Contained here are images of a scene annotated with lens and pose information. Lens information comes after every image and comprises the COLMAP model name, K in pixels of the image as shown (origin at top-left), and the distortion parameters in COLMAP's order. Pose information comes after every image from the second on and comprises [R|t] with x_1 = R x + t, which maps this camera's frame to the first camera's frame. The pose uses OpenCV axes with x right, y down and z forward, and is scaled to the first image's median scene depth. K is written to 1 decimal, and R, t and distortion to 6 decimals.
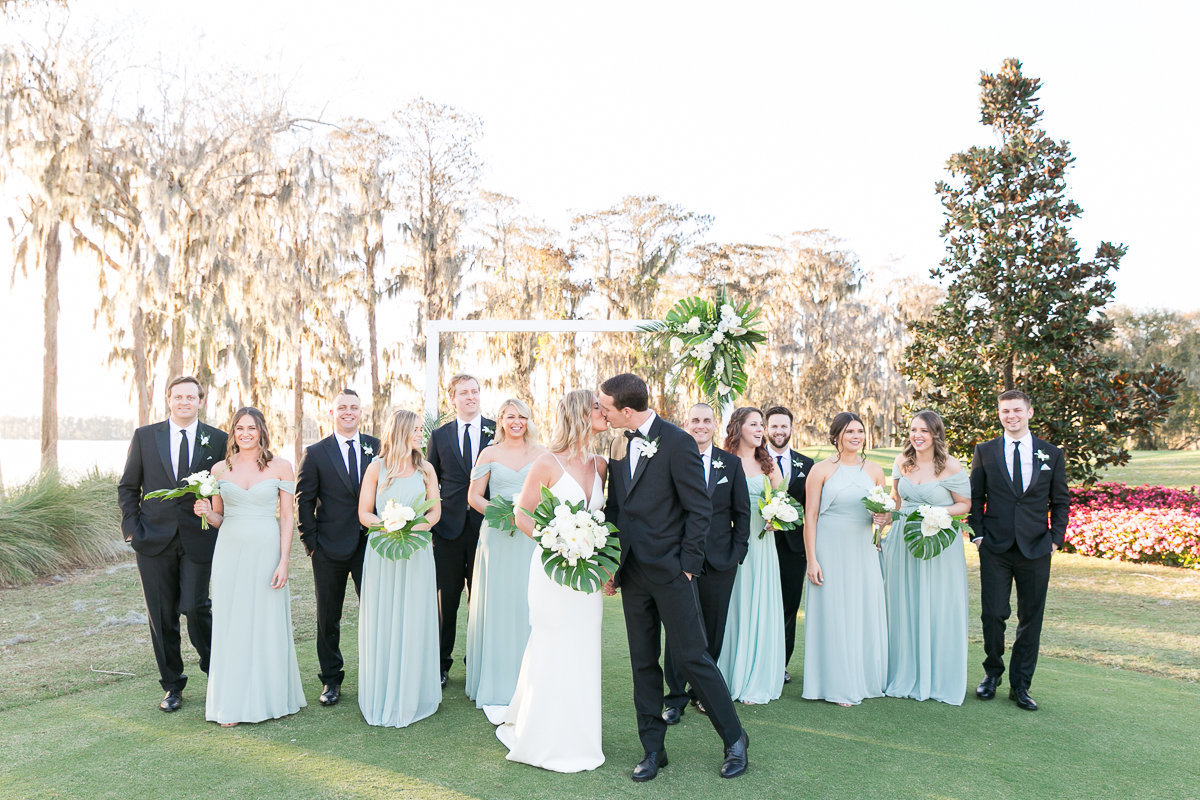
lens RADIAL K [[966.1, 0, 599.4], [0, 966.1, 400.1], [0, 0, 1]] dist [-0.004008, -0.000162]
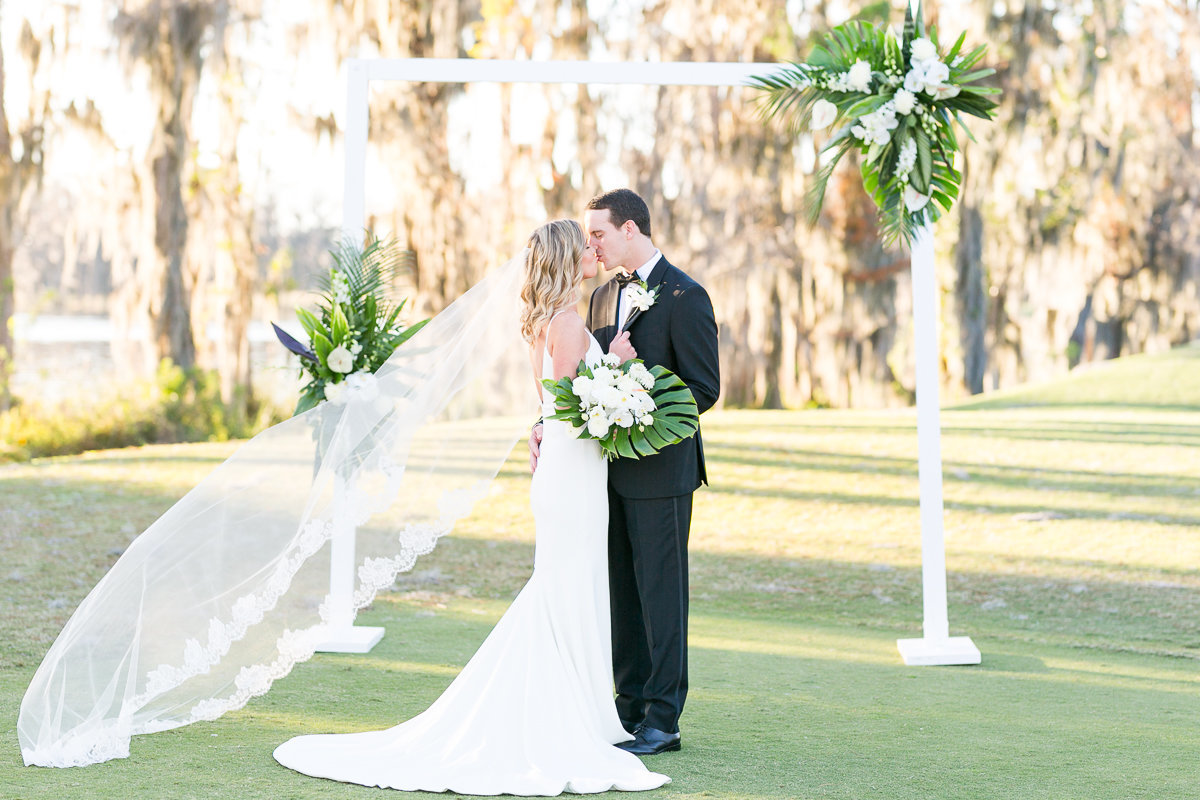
lens RADIAL K [[2969.0, 0, 599.7], [0, 2969.0, 400.0], [0, 0, 1]] dist [0.048725, 0.000000]
pose [[0.999702, 0.015141, -0.019151, -0.009434], [-0.013690, 0.997181, 0.073769, -0.019905], [0.020214, -0.073485, 0.997091, -0.621228]]
